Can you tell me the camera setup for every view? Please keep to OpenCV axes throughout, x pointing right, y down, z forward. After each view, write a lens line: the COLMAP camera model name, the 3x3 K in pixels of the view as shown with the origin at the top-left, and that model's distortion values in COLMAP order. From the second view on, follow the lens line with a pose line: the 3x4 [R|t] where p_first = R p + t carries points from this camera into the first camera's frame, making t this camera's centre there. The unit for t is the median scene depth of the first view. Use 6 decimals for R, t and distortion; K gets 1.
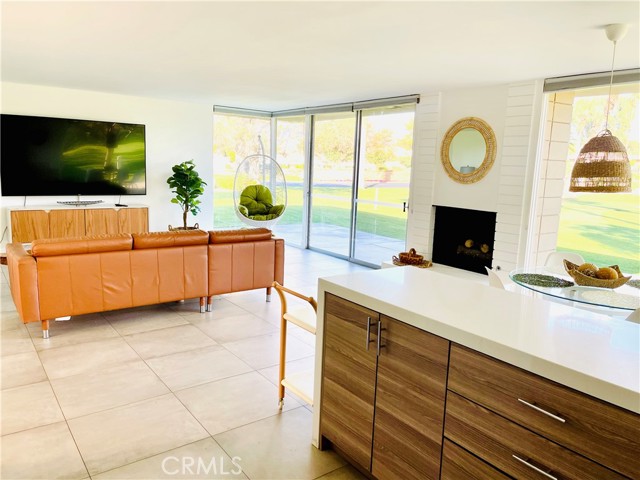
lens RADIAL K [[483.8, 0, 324.2], [0, 483.8, 236.3], [0, 0, 1]] dist [0.061565, -0.077375]
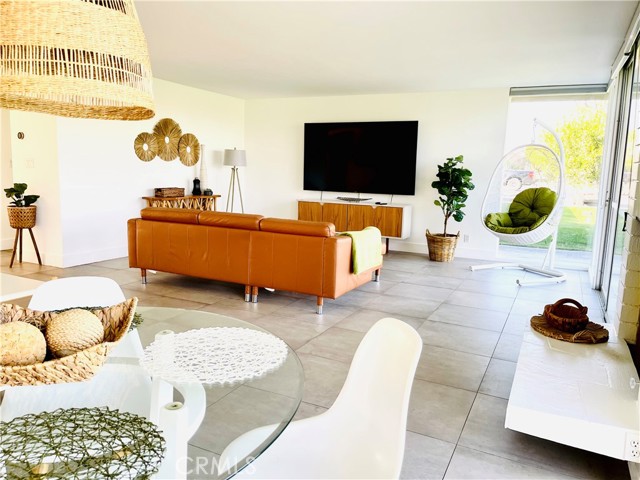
lens RADIAL K [[483.8, 0, 323.2], [0, 483.8, 235.6], [0, 0, 1]] dist [0.061565, -0.077375]
pose [[0.443782, 0.098567, -0.890697, 0.436373], [-0.144226, 0.988831, 0.037568, -0.018849], [0.884453, 0.111789, 0.453042, 0.462391]]
